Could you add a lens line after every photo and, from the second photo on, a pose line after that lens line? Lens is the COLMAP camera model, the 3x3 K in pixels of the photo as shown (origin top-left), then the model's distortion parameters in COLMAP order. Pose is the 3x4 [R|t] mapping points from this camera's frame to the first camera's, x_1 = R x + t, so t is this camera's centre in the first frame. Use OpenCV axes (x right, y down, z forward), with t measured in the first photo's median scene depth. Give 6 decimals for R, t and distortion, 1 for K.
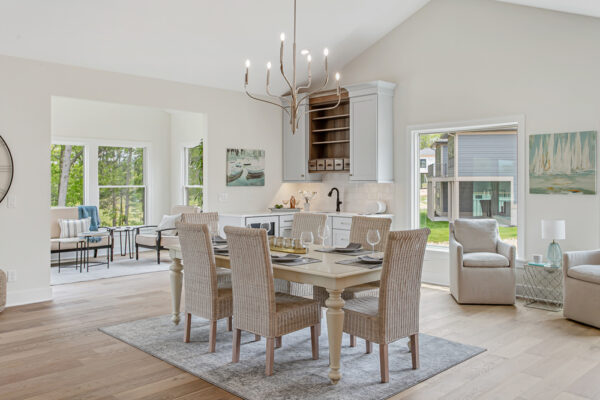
lens RADIAL K [[522.4, 0, 299.3], [0, 522.4, 181.6], [0, 0, 1]] dist [-0.007965, -0.000378]
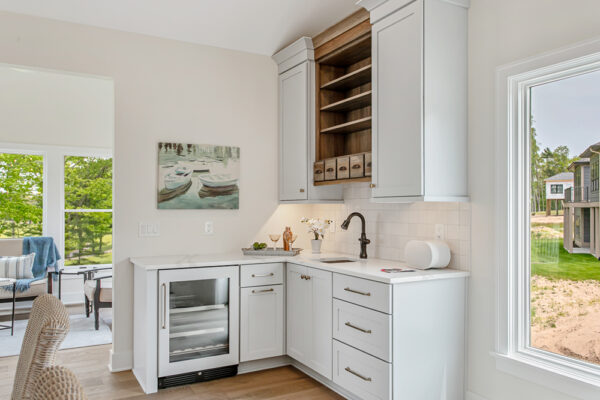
lens RADIAL K [[481.6, 0, 297.5], [0, 481.6, 207.8], [0, 0, 1]] dist [0.011999, 0.010146]
pose [[0.965322, 0.000192, -0.261062, 0.133168], [-0.000396, 1.000000, -0.000730, 0.007305], [0.261062, 0.000808, 0.965322, 0.505487]]
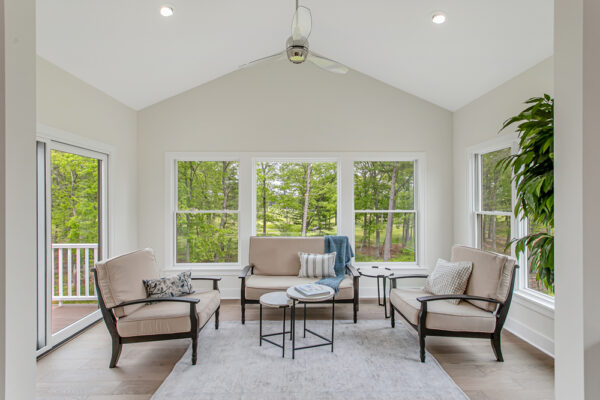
lens RADIAL K [[295.4, 0, 300.8], [0, 295.4, 202.2], [0, 0, 1]] dist [0.001714, 0.000164]
pose [[0.737232, 0.000655, -0.675640, -0.162188], [0.000294, 0.999999, 0.001290, -0.006275], [0.675640, -0.001150, 0.737231, 0.719024]]
